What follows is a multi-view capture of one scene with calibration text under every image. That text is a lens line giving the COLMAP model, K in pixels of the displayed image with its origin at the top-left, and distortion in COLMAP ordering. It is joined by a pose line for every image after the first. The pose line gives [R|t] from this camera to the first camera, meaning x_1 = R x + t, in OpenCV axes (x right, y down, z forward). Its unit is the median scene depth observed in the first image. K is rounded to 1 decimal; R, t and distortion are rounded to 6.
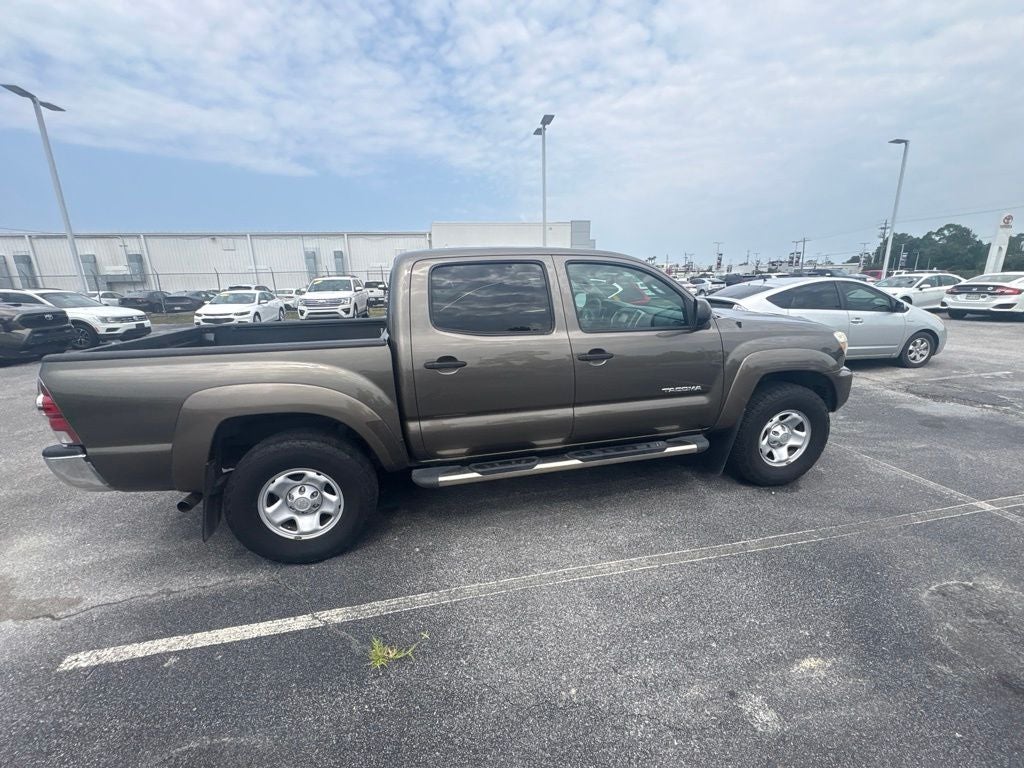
lens RADIAL K [[406.1, 0, 510.4], [0, 406.1, 385.3], [0, 0, 1]] dist [0.001684, -0.001002]
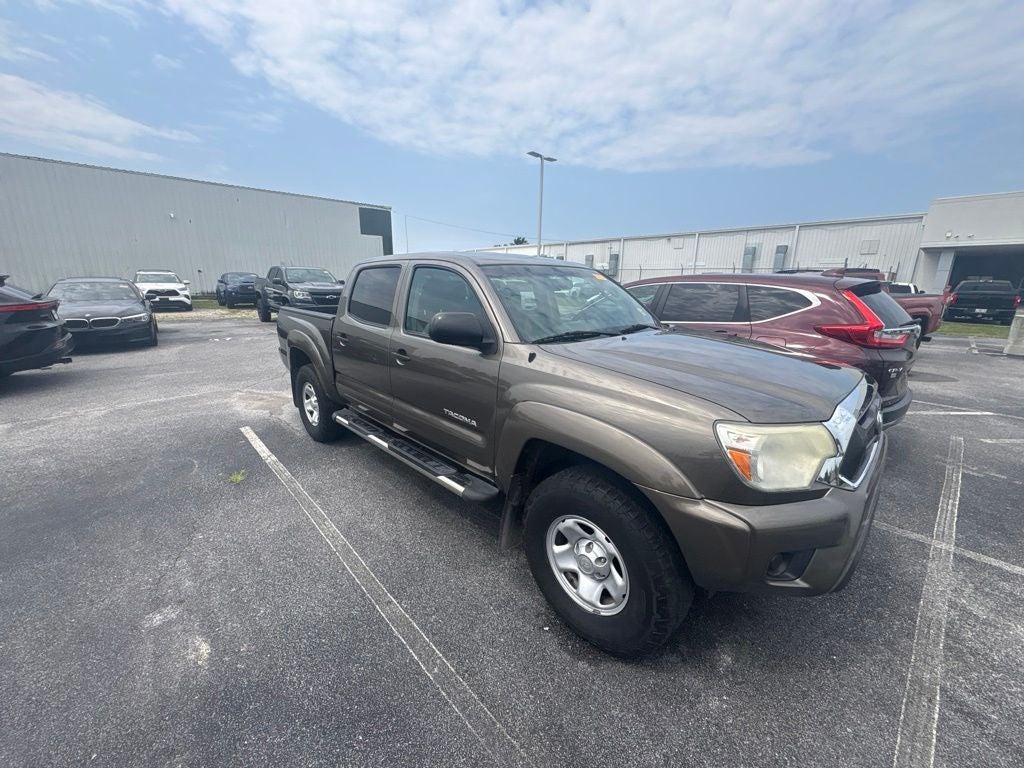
lens RADIAL K [[406.1, 0, 511.4], [0, 406.1, 384.7], [0, 0, 1]] dist [0.001684, -0.001002]
pose [[0.521464, 0.241857, -0.818279, 1.169328], [-0.235717, 0.962502, 0.134269, -0.196672], [0.820069, 0.122866, 0.558920, 0.616872]]
